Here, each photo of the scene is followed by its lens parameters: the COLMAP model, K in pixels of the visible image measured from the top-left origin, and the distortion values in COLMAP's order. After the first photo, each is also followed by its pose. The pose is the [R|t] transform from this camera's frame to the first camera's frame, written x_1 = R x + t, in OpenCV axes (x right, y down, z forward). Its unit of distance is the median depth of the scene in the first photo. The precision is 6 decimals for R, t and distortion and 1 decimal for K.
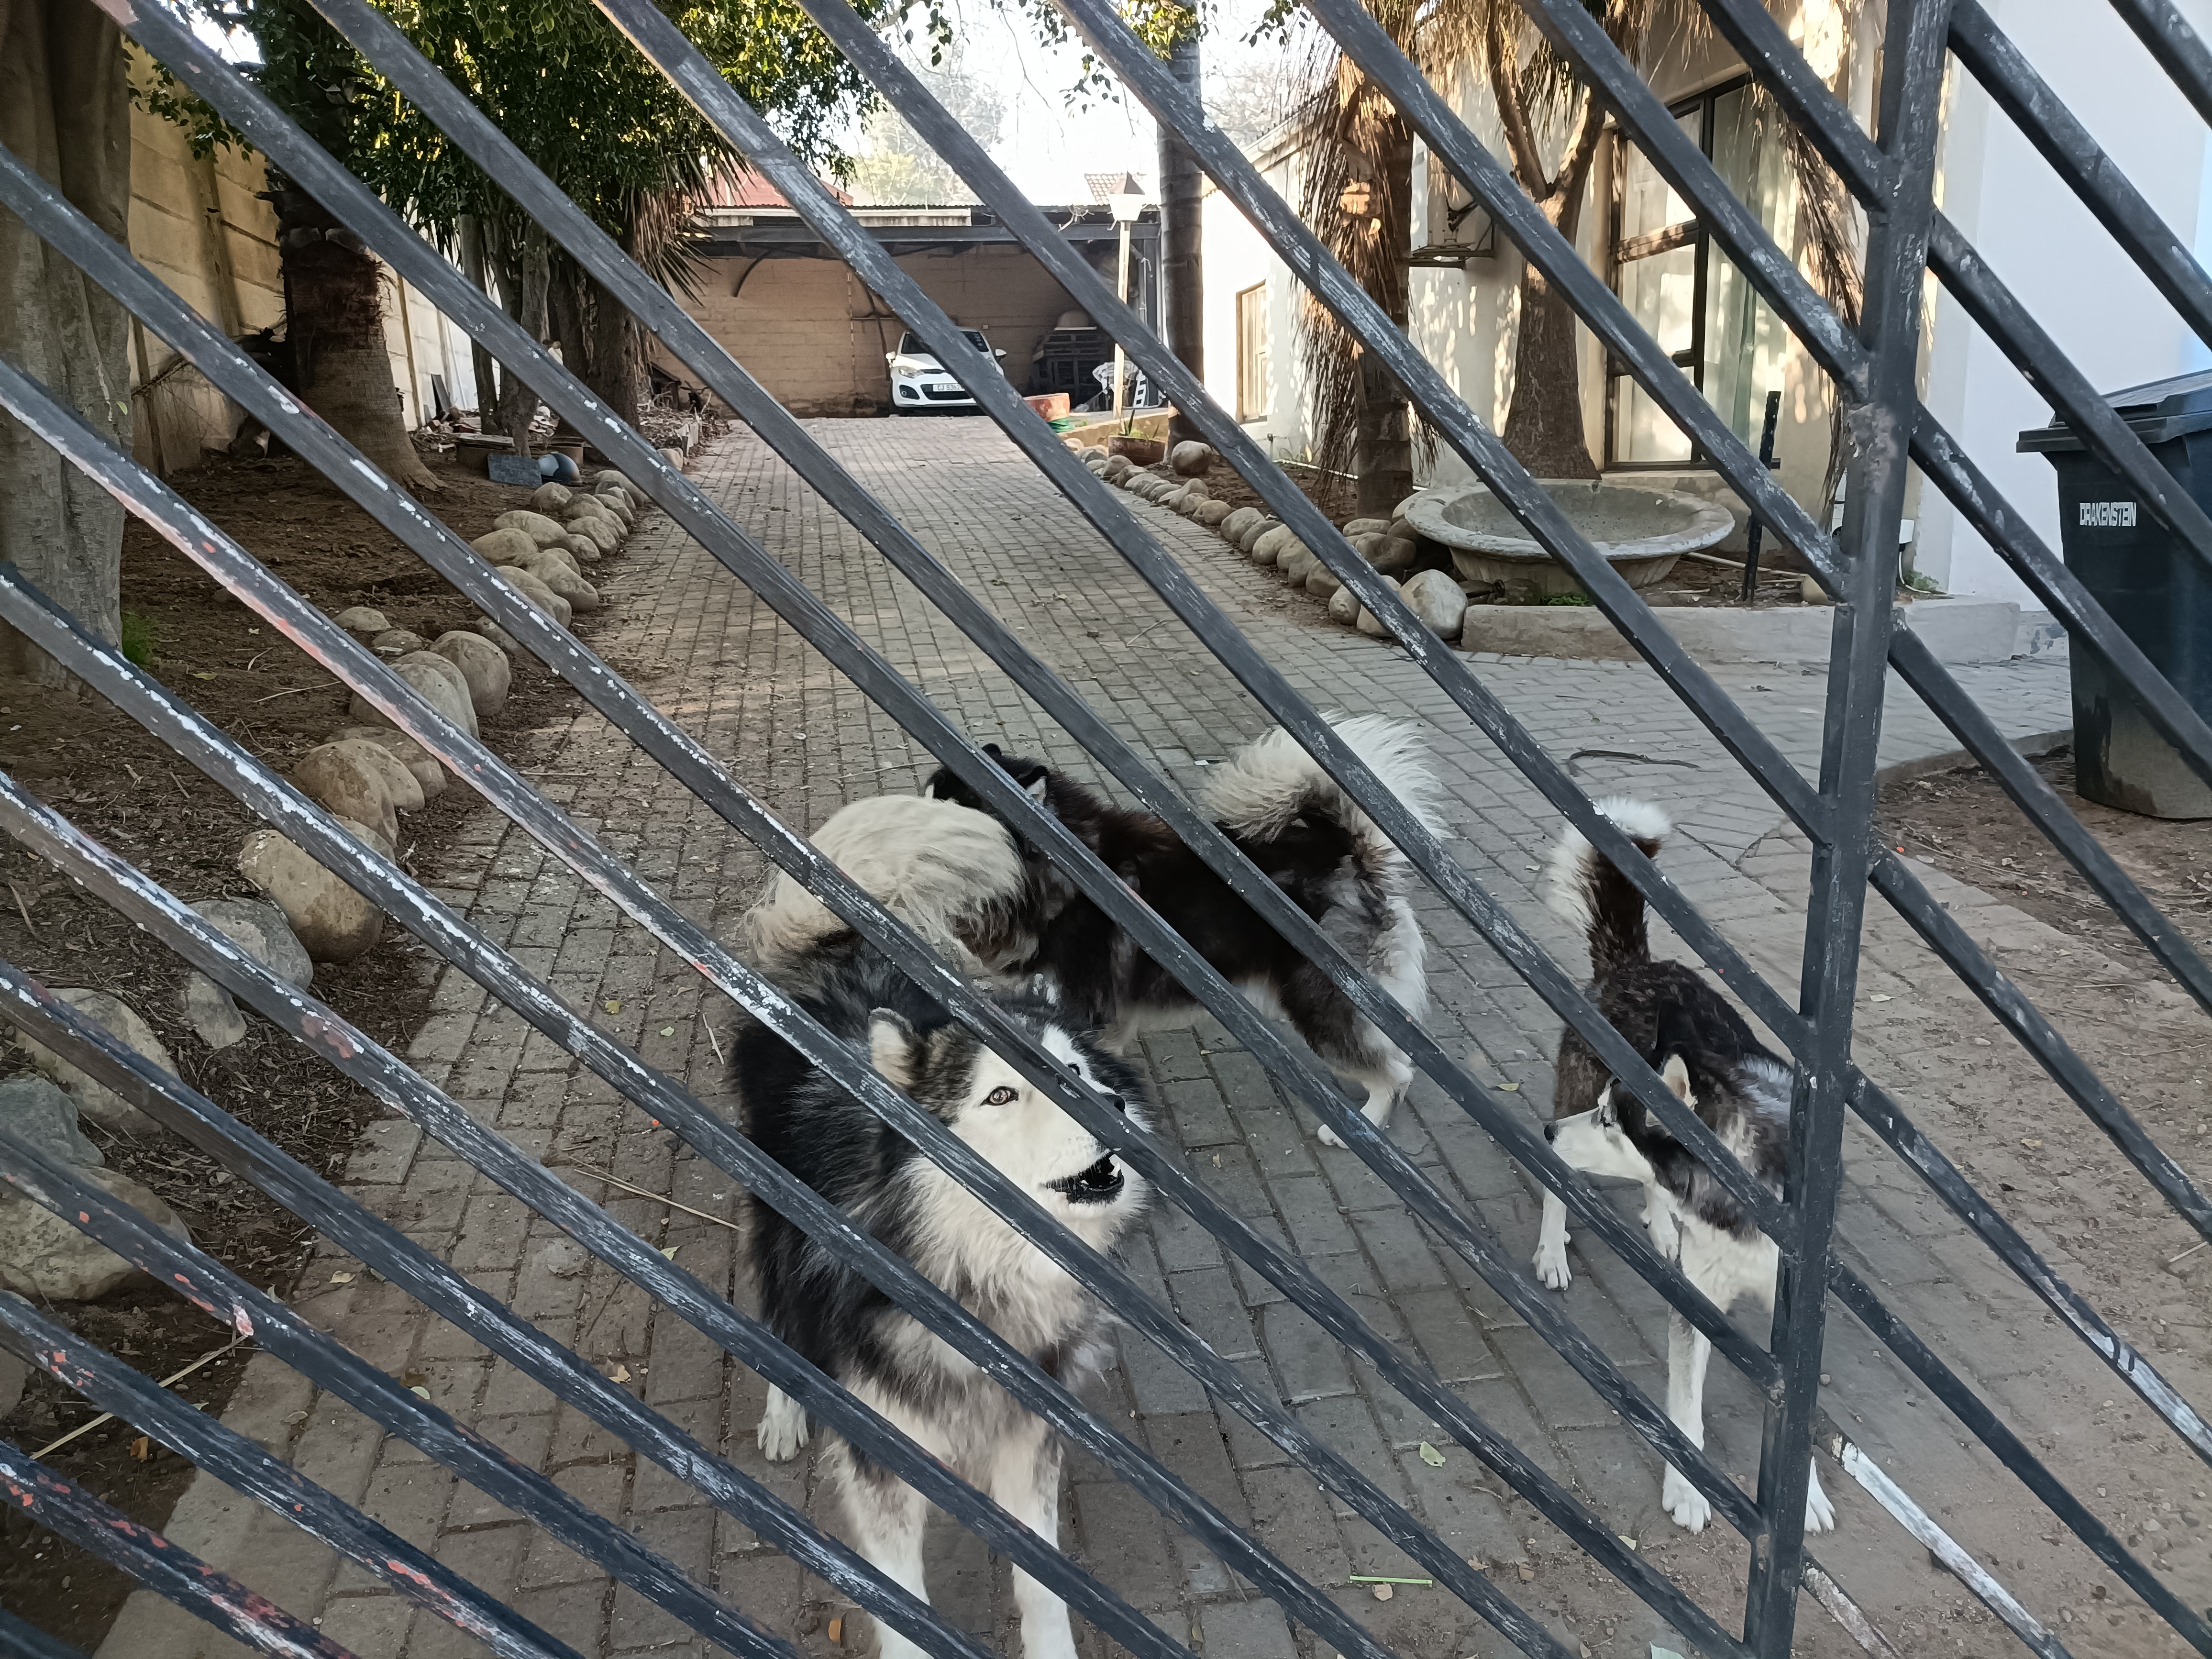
lens RADIAL K [[1624.0, 0, 1092.7], [0, 1624.0, 854.0], [0, 0, 1]] dist [0.032328, -0.013181]
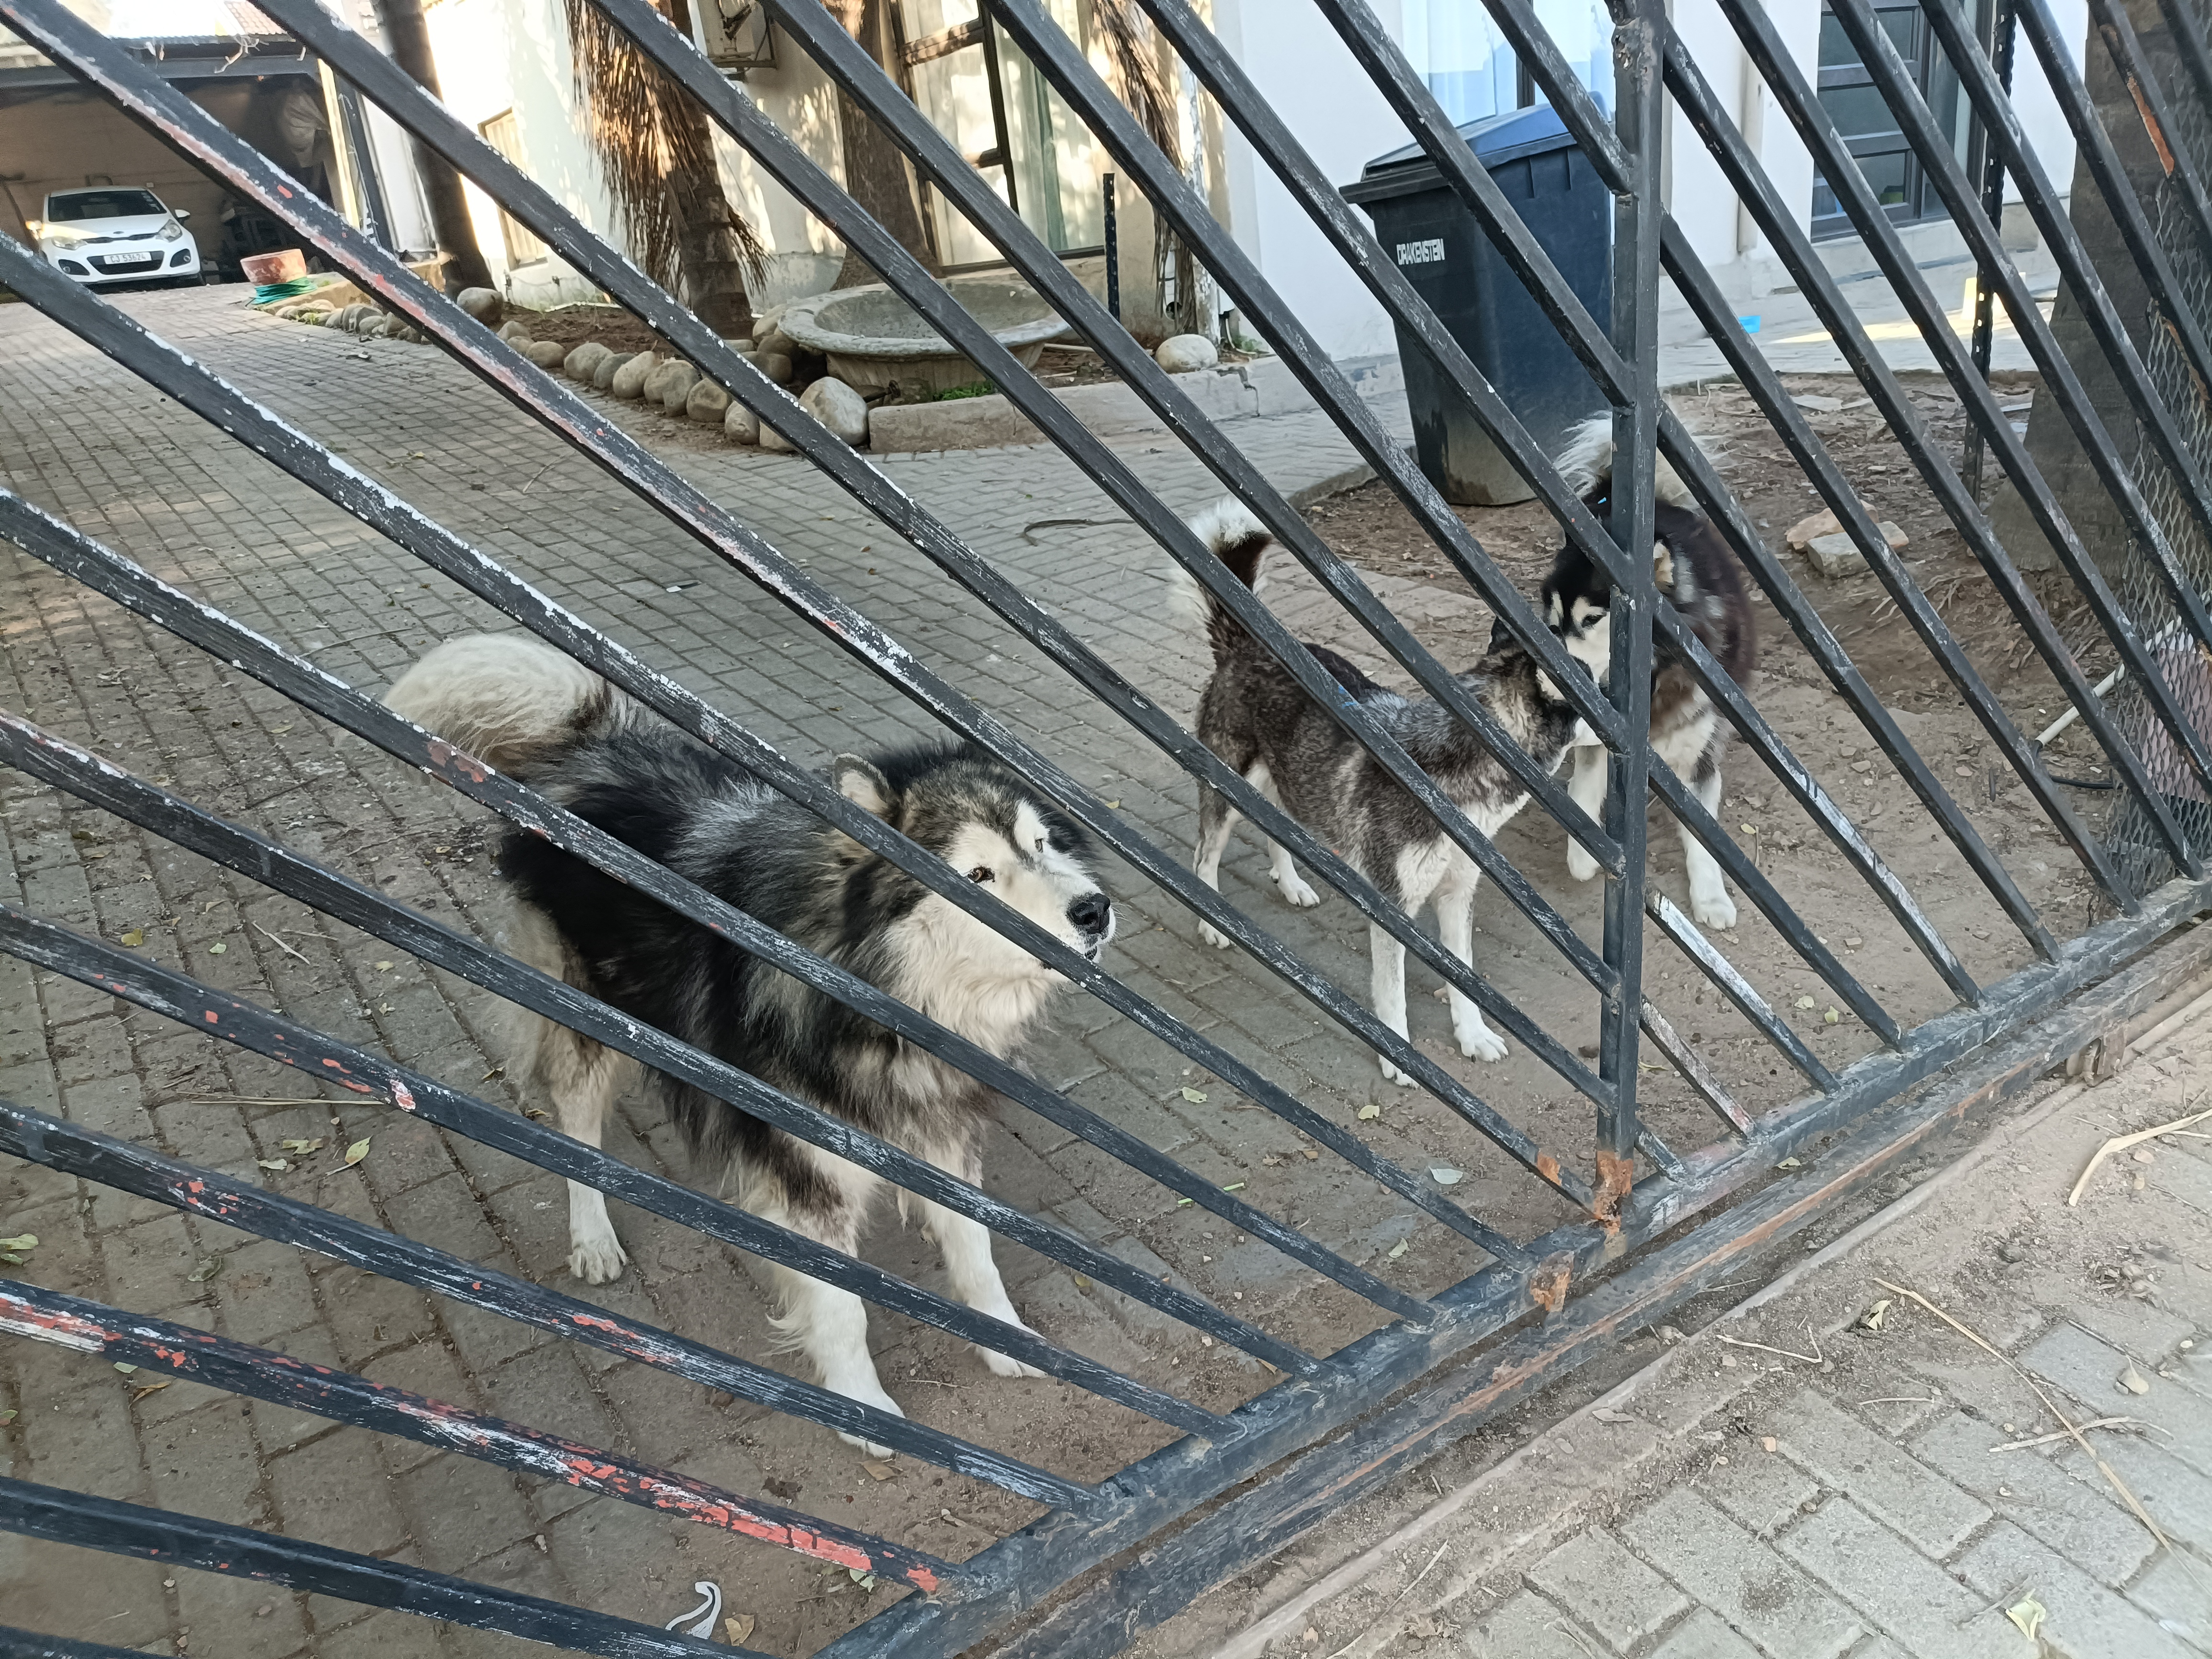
lens RADIAL K [[1610.0, 0, 1098.8], [0, 1610.0, 846.6], [0, 0, 1]] dist [0.028327, -0.012748]
pose [[0.903934, -0.212167, 0.371332, -0.138804], [0.178799, 0.976226, 0.122534, 0.031554], [-0.388502, -0.044368, 0.920379, 0.006061]]
